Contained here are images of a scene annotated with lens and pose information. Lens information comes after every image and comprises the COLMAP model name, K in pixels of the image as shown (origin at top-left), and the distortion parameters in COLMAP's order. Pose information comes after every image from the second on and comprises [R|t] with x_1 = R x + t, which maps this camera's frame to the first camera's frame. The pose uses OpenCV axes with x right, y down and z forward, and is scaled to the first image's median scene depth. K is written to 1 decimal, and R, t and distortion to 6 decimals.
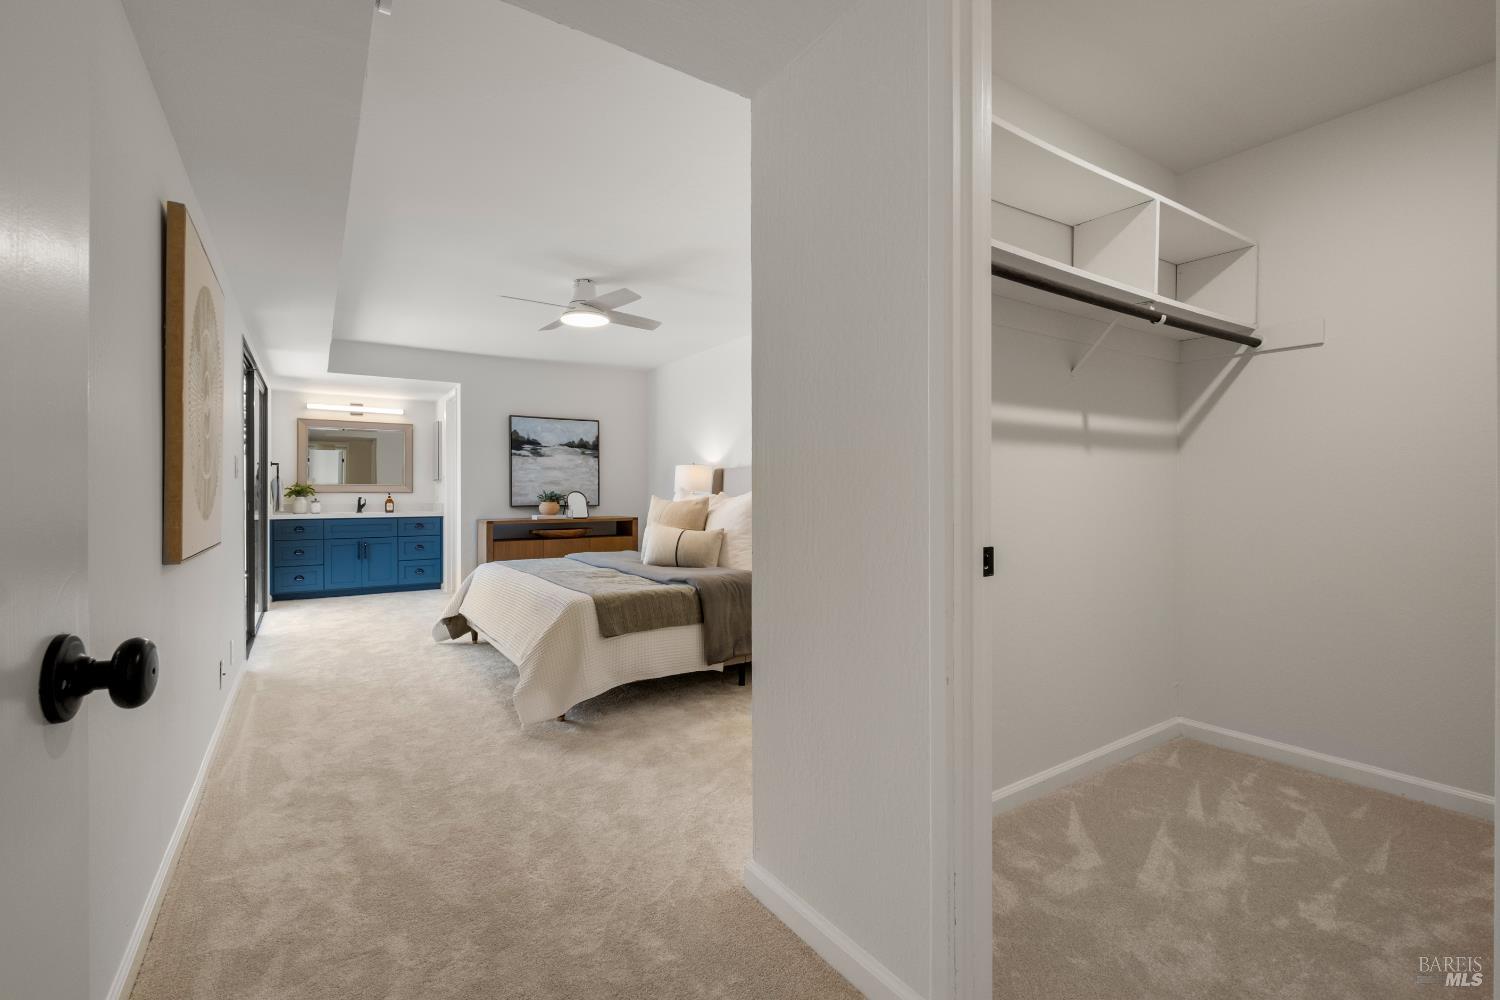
lens RADIAL K [[663.4, 0, 754.2], [0, 663.4, 491.3], [0, 0, 1]] dist [-0.000439, -0.000148]
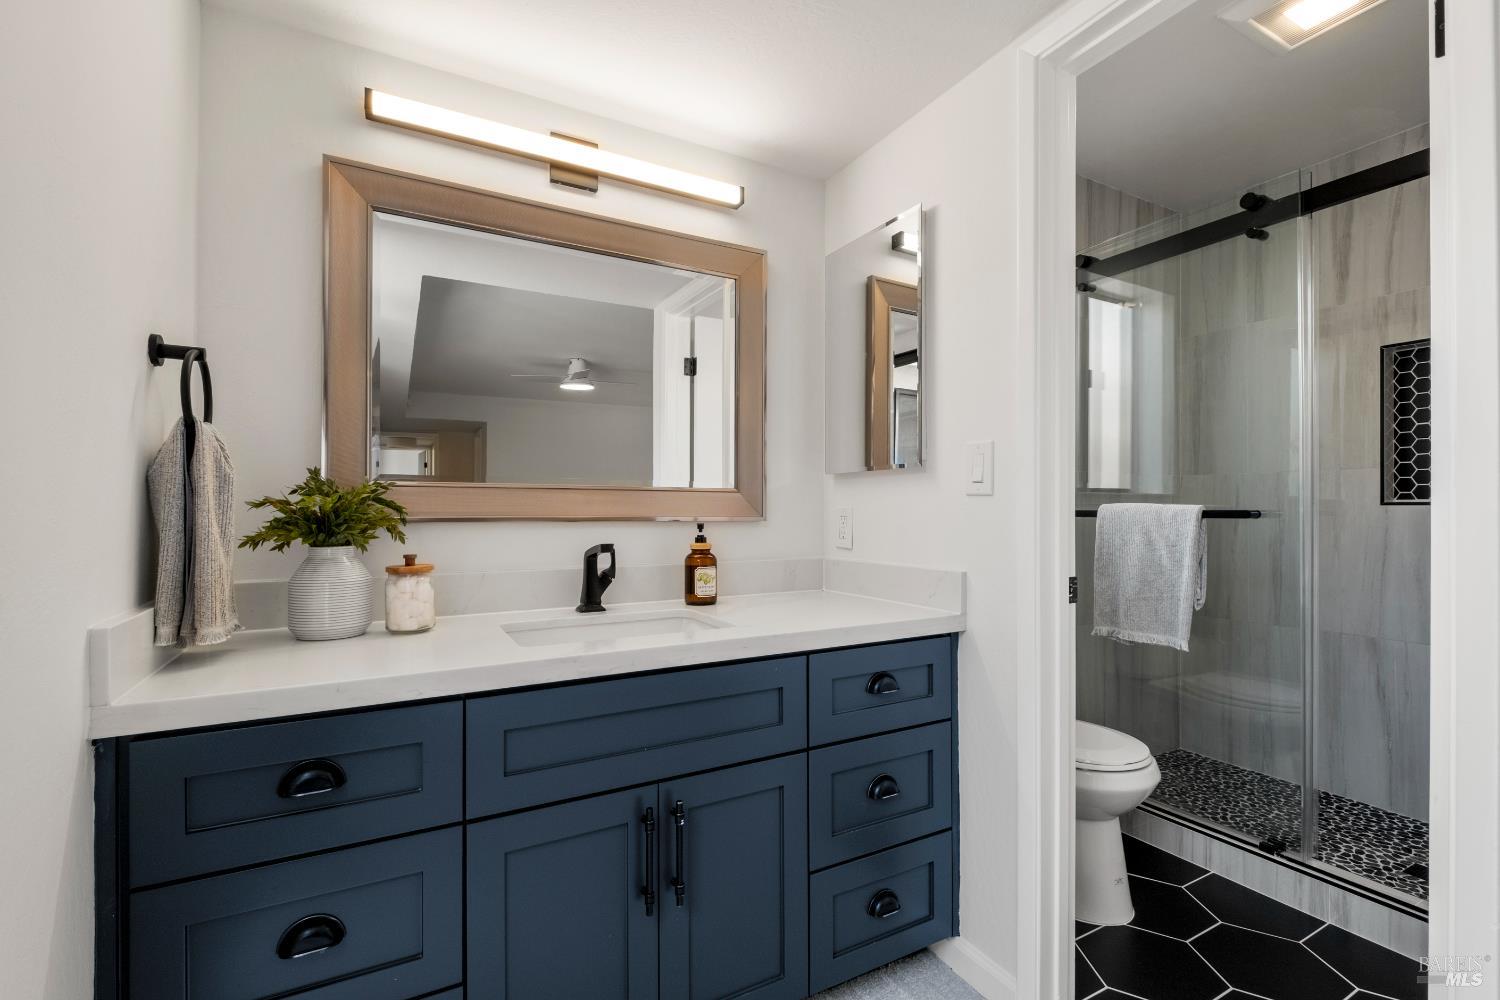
lens RADIAL K [[667.6, 0, 750.0], [0, 667.6, 500.0], [0, 0, 1]] dist [0.001363, -0.000052]
pose [[0.996435, -0.001262, -0.084359, -0.572473], [0.000617, 0.999970, -0.007676, -0.003797], [0.084366, 0.007596, 0.996406, 0.853533]]
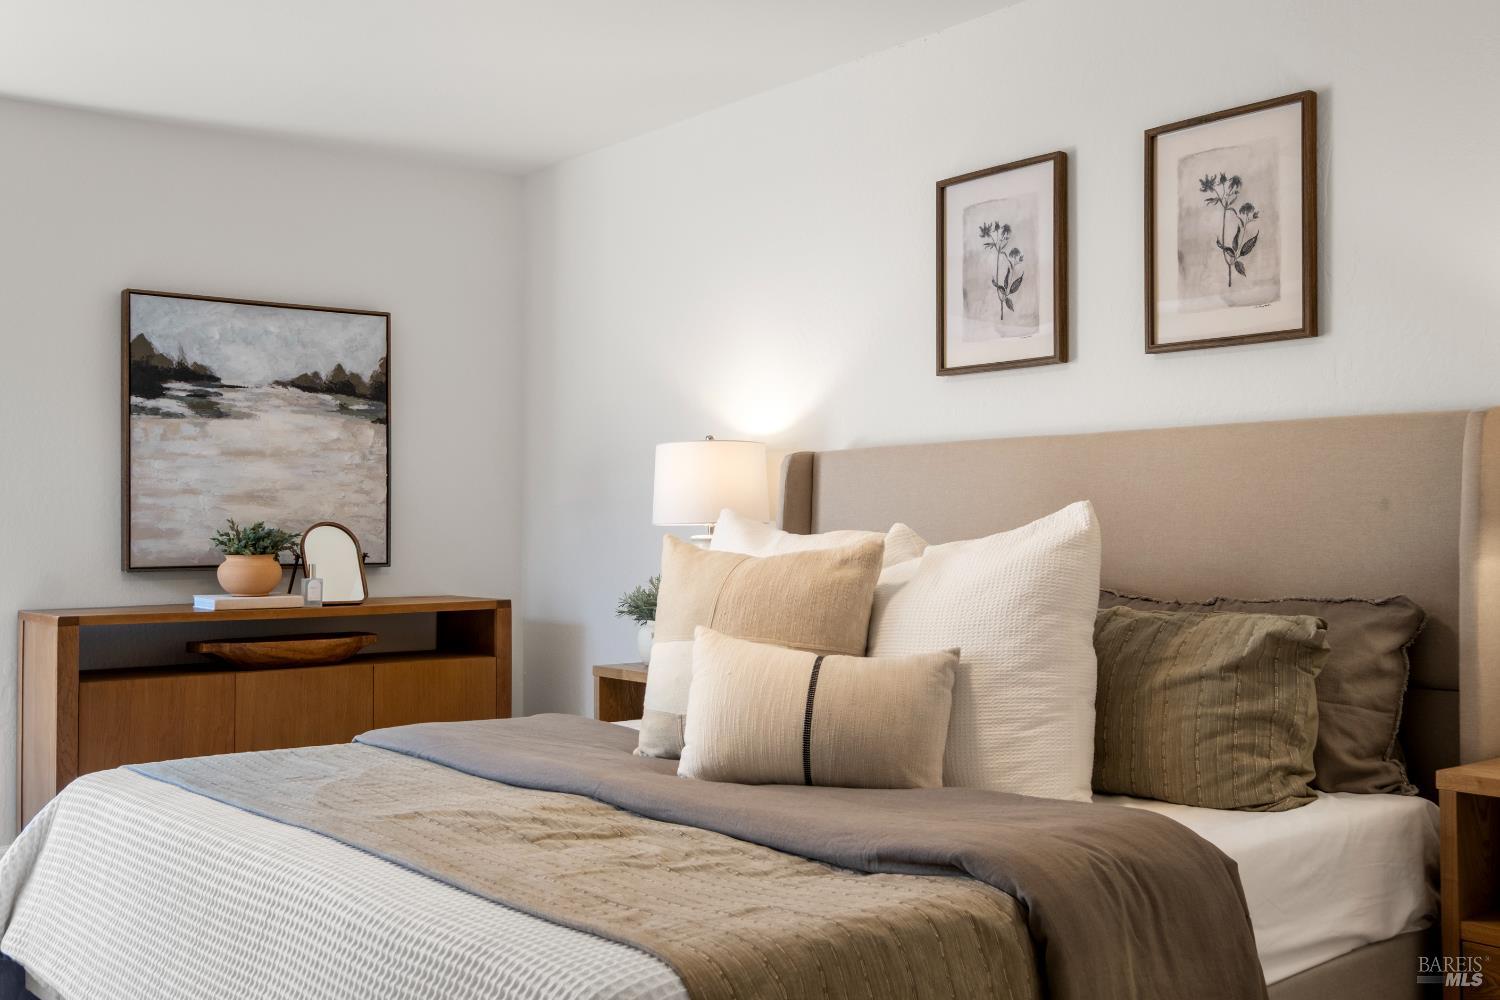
lens RADIAL K [[1553.6, 0, 758.3], [0, 1553.6, 494.4], [0, 0, 1]] dist [-0.001214, 0.016485]
pose [[0.996005, 0.000063, 0.089297, -0.126929], [0.001568, 0.999833, -0.018193, 0.000340], [-0.089284, 0.018260, 0.995839, 0.213294]]
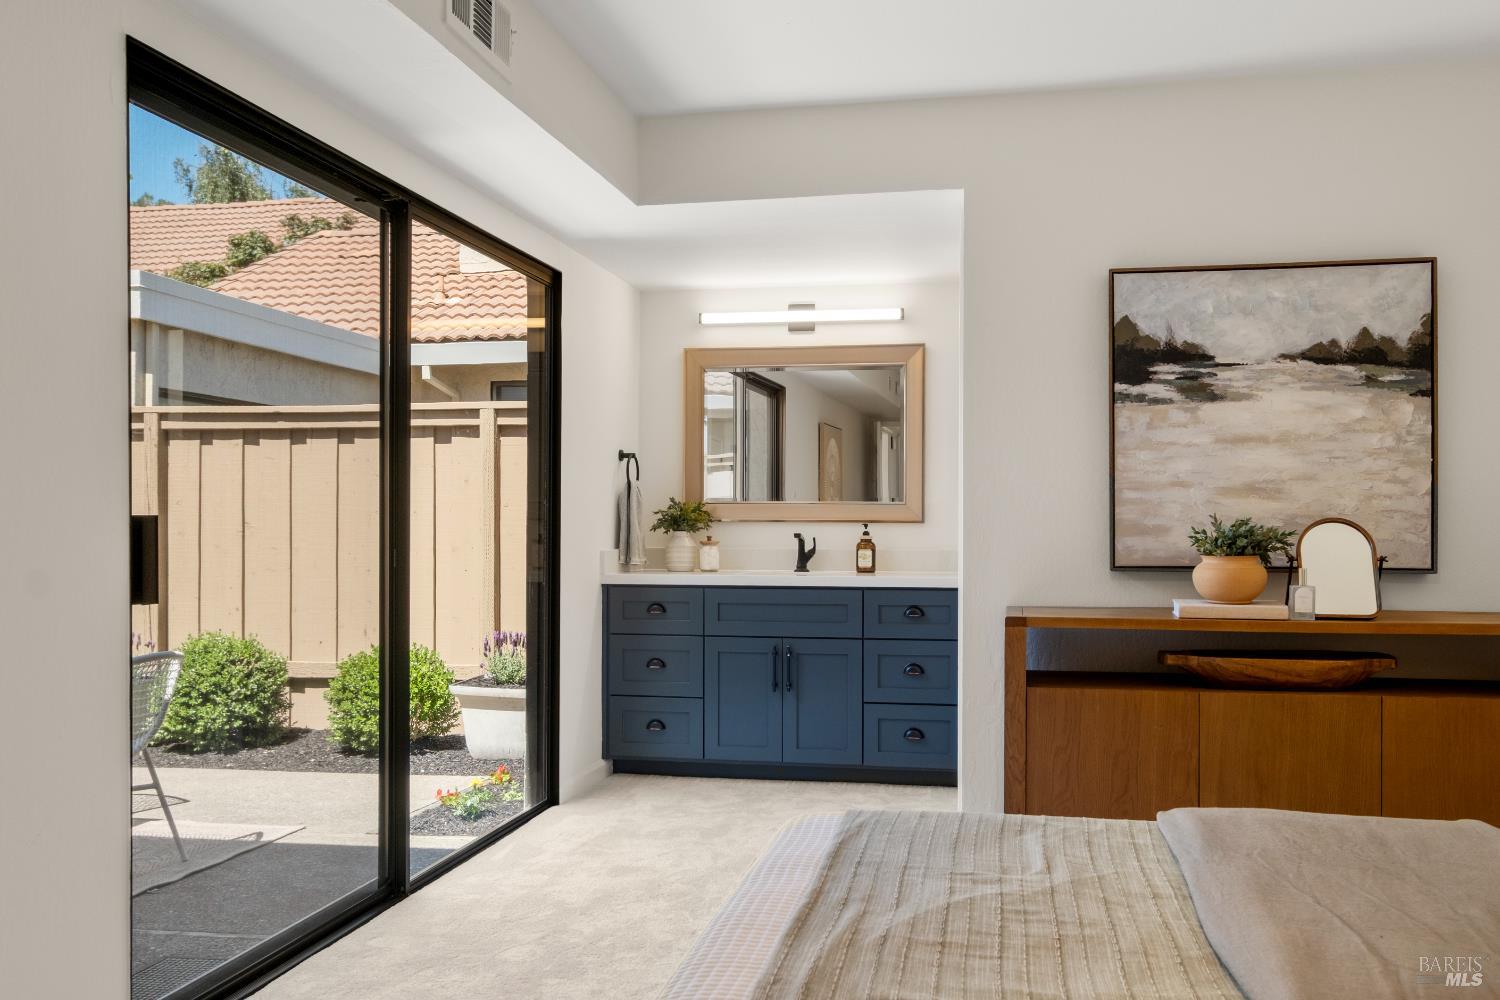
lens RADIAL K [[1310.1, 0, 756.3], [0, 1310.1, 518.7], [0, 0, 1]] dist [-0.002862, 0.001654]
pose [[0.702241, 0.000003, -0.711939, -0.052093], [-0.000174, 1.000000, -0.000168, 0.000128], [0.711939, 0.000242, 0.702241, 0.459905]]
